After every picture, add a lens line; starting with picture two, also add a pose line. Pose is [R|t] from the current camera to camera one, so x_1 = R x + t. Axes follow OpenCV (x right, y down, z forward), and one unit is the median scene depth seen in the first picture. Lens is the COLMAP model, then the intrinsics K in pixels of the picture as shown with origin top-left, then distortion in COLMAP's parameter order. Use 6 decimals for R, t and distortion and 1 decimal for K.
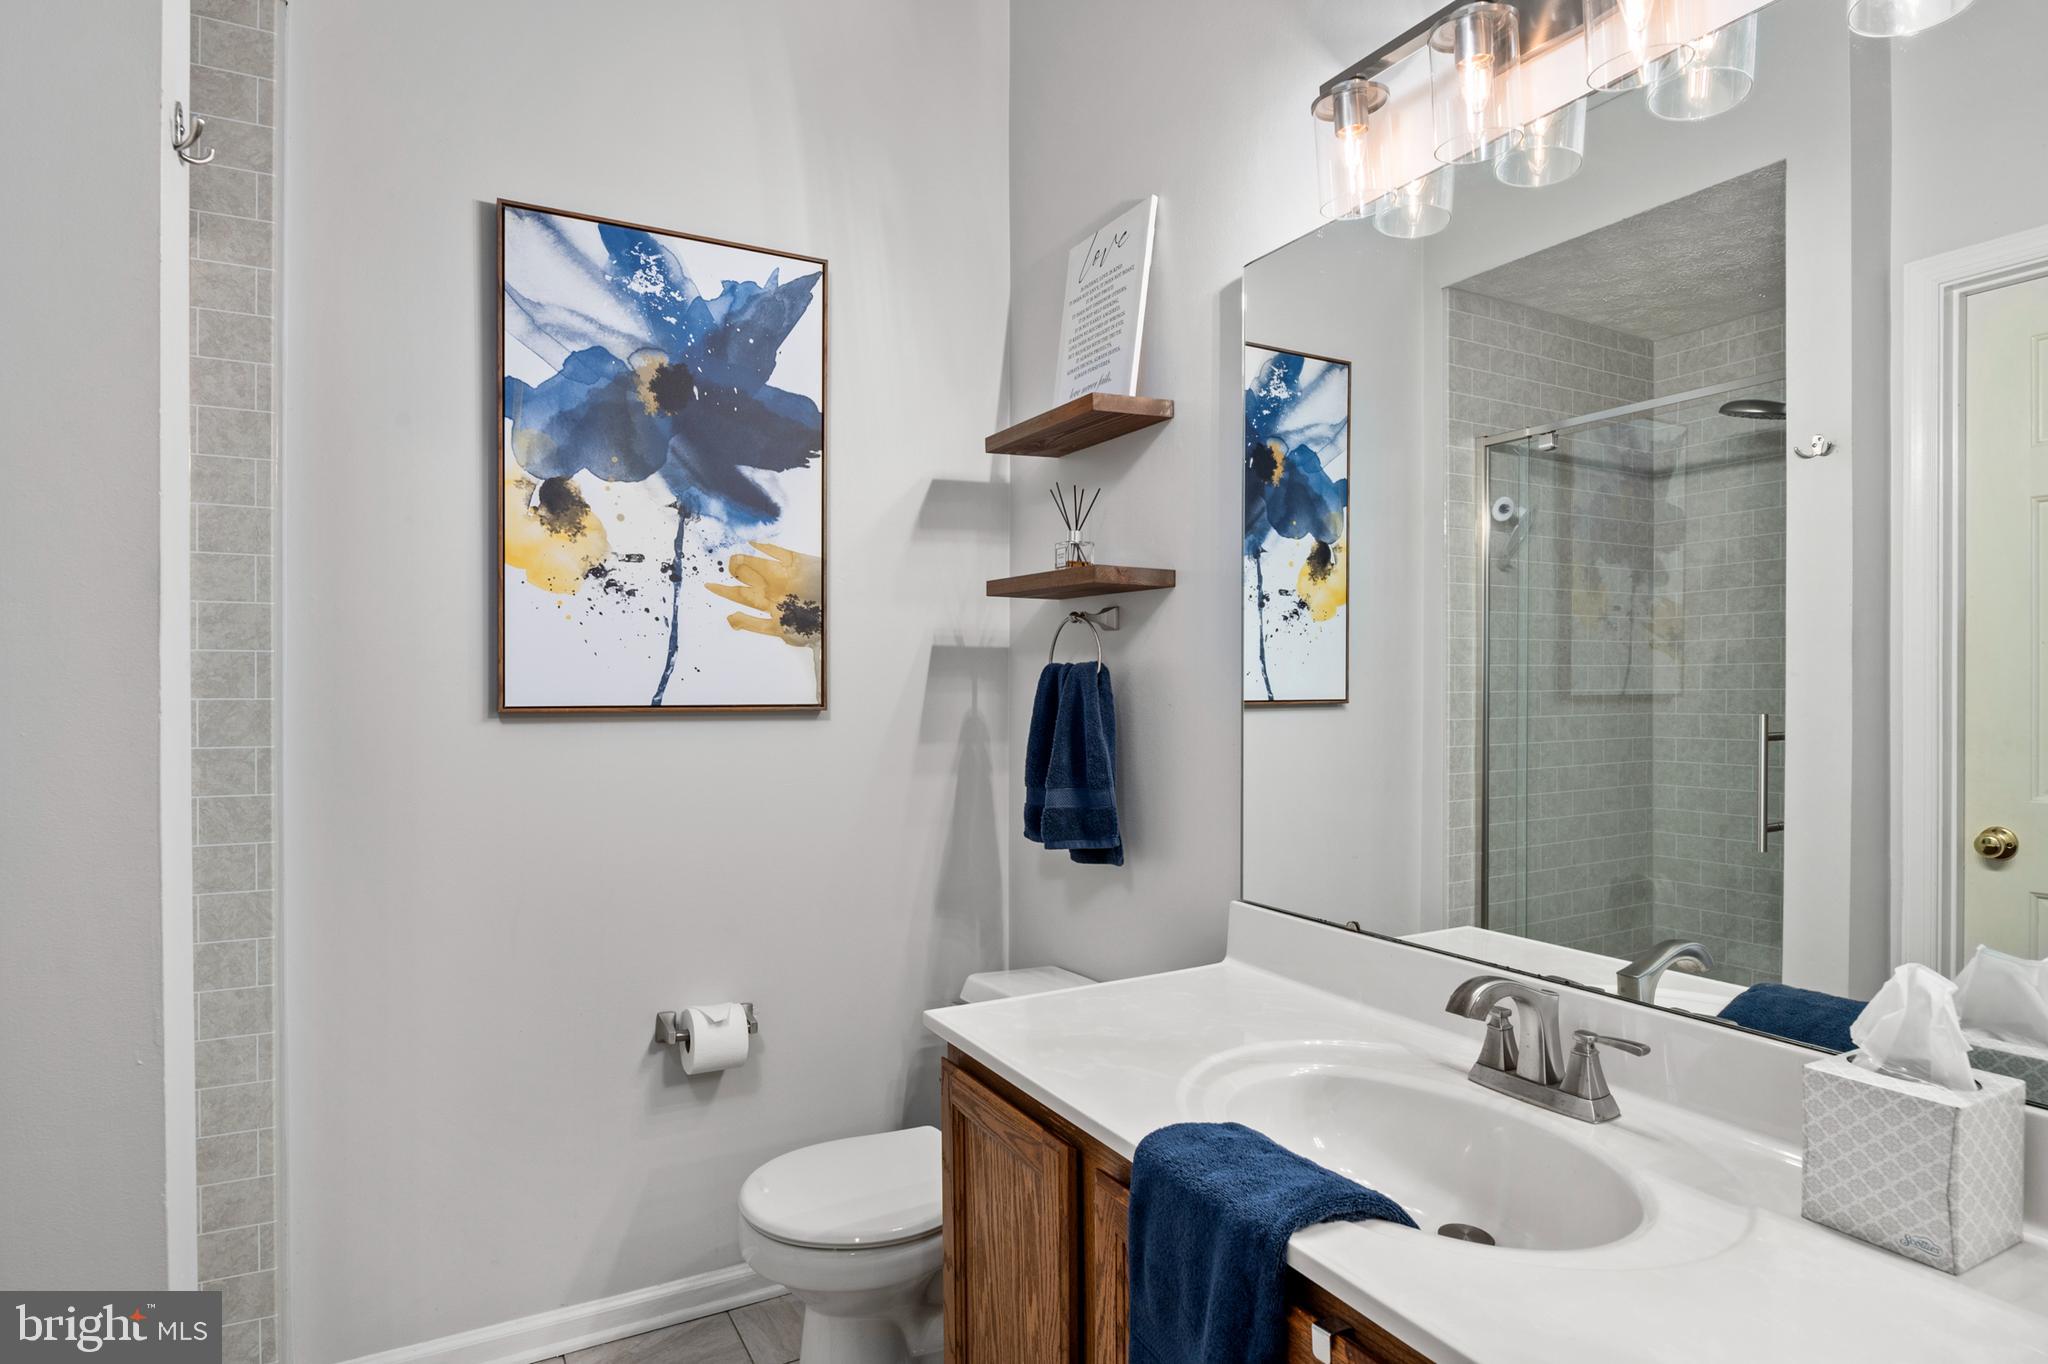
lens RADIAL K [[1103.1, 0, 1024.0], [0, 1103.1, 682.0], [0, 0, 1]] dist [-0.011271, -0.001094]
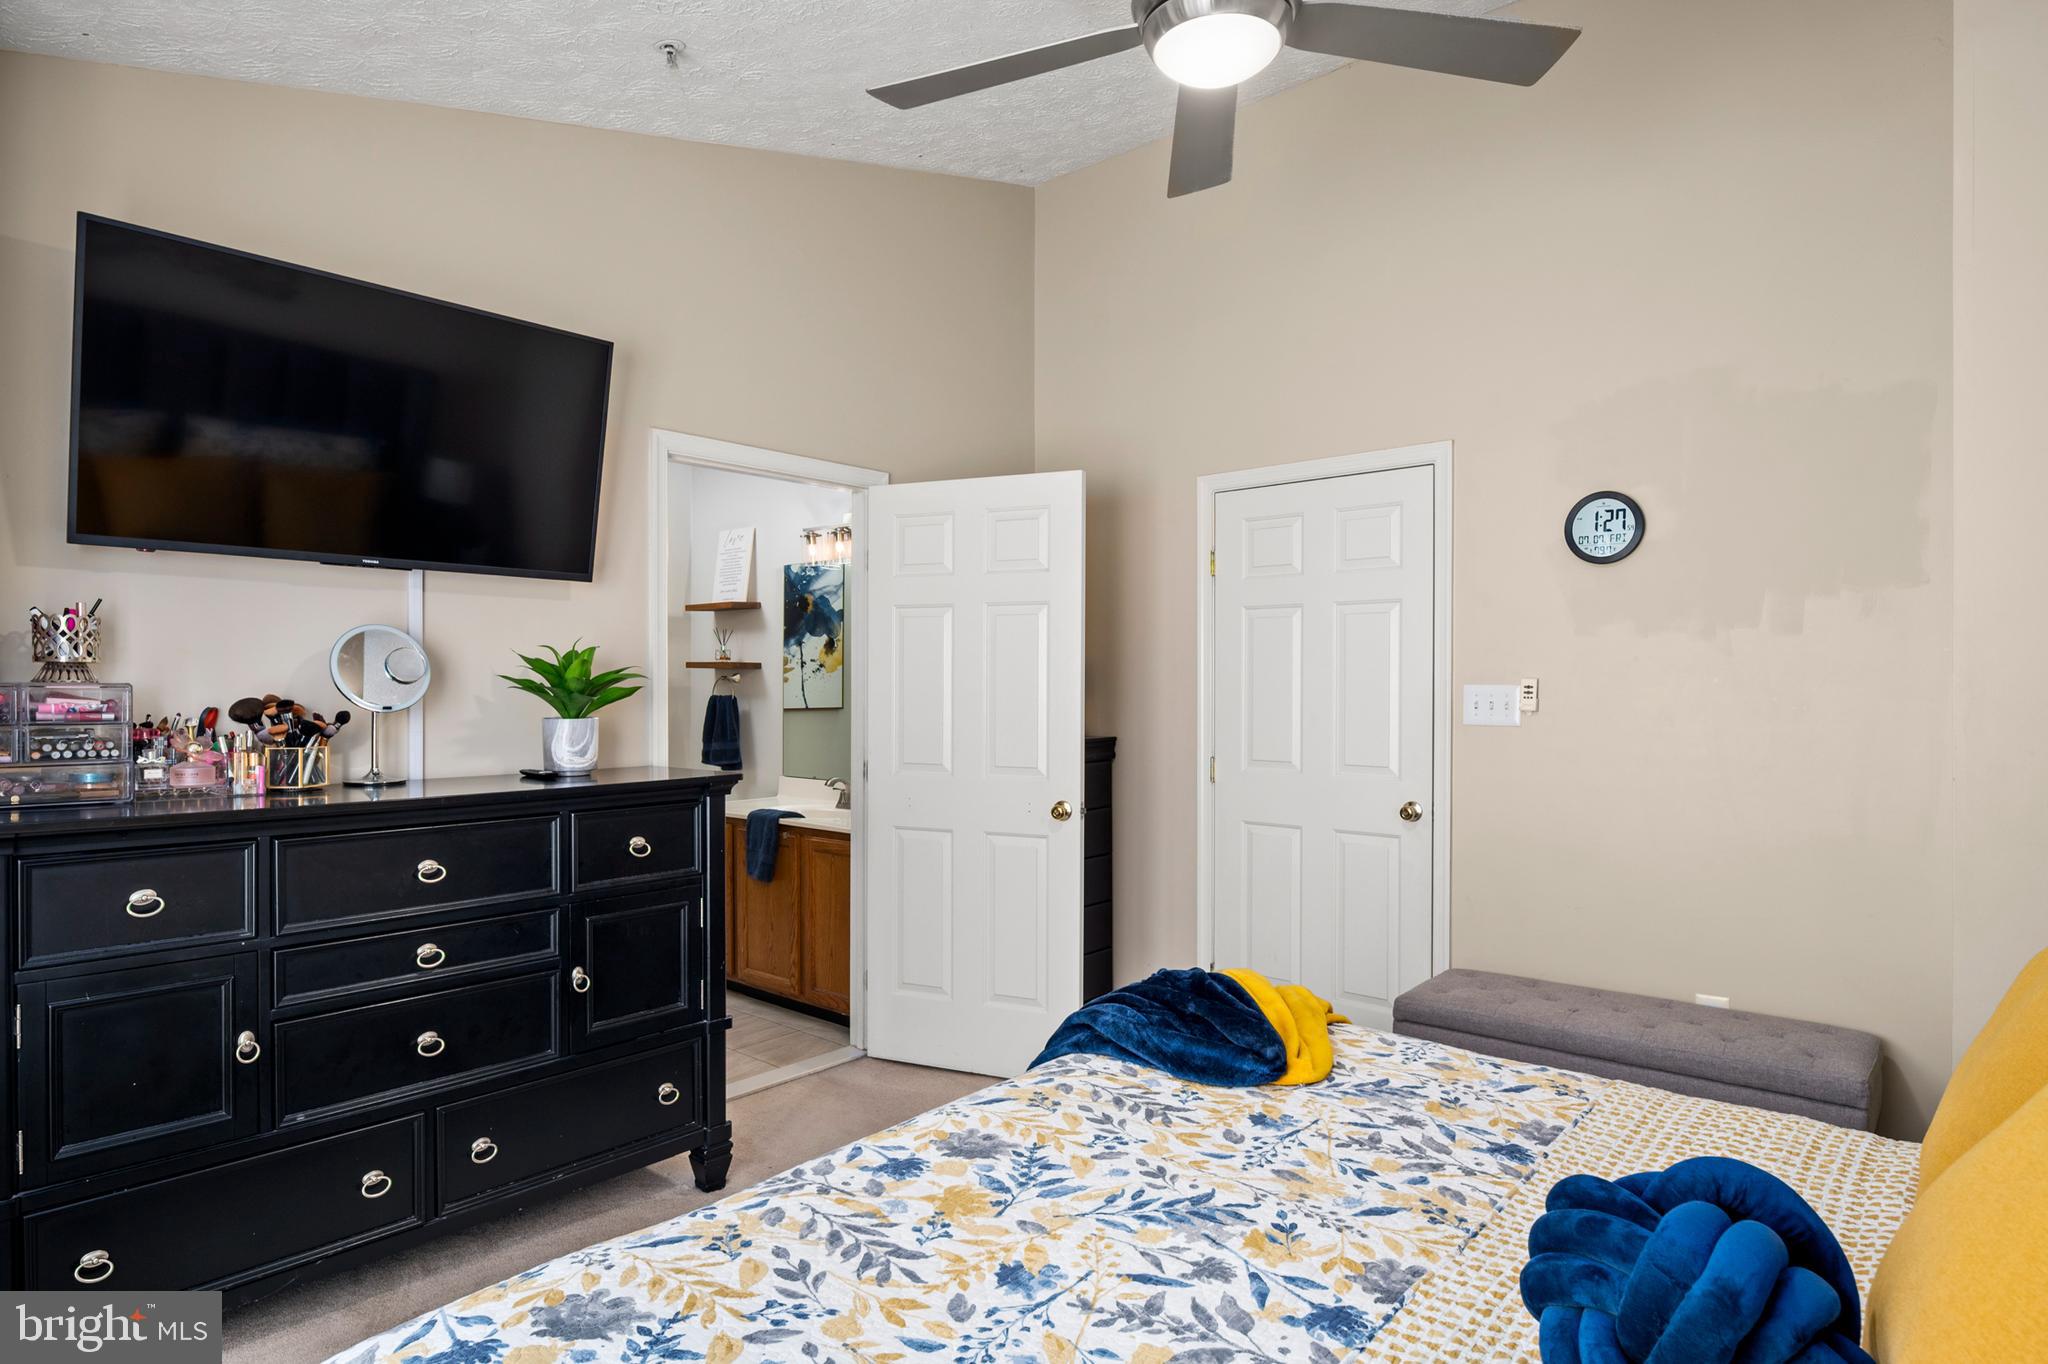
lens RADIAL K [[1103.1, 0, 1024.0], [0, 1103.1, 682.0], [0, 0, 1]] dist [-0.011271, -0.001094]
pose [[0.937960, 0.002099, 0.346737, -0.141631], [-0.000836, 0.999992, -0.003792, -0.030380], [-0.346742, 0.003267, 0.937955, -1.272099]]
